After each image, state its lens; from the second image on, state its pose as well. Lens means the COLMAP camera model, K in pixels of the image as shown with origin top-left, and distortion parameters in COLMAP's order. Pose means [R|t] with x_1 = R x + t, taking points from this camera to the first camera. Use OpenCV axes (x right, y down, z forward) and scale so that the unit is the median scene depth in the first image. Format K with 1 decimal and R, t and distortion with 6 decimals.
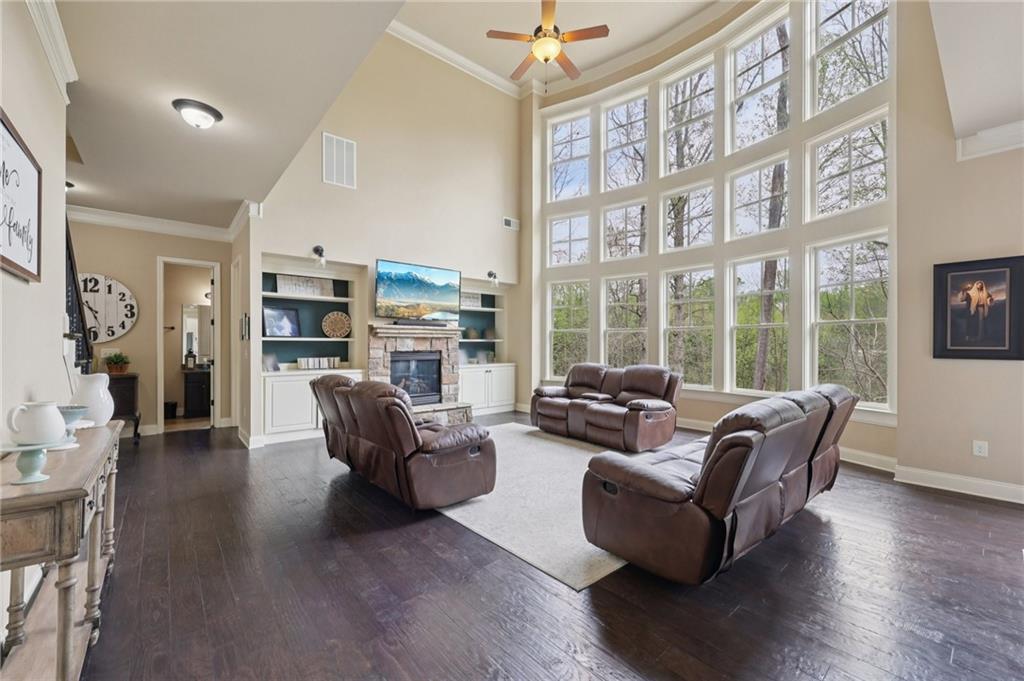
lens RADIAL K [[414.2, 0, 502.8], [0, 414.2, 340.1], [0, 0, 1]] dist [-0.002980, -0.000196]
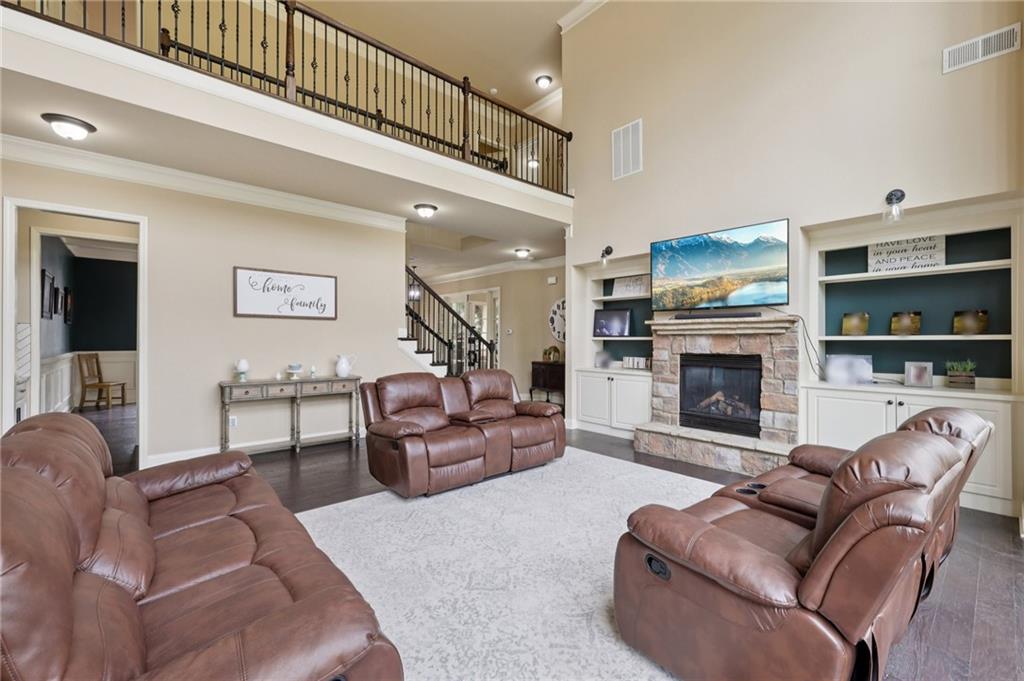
lens RADIAL K [[414.2, 0, 509.9], [0, 414.2, 339.5], [0, 0, 1]] dist [-0.002980, -0.000196]
pose [[0.019578, -0.003464, -0.999802, 0.508358], [0.004900, 0.999982, -0.003369, 0.002442], [0.999796, -0.004833, 0.019594, 0.662626]]
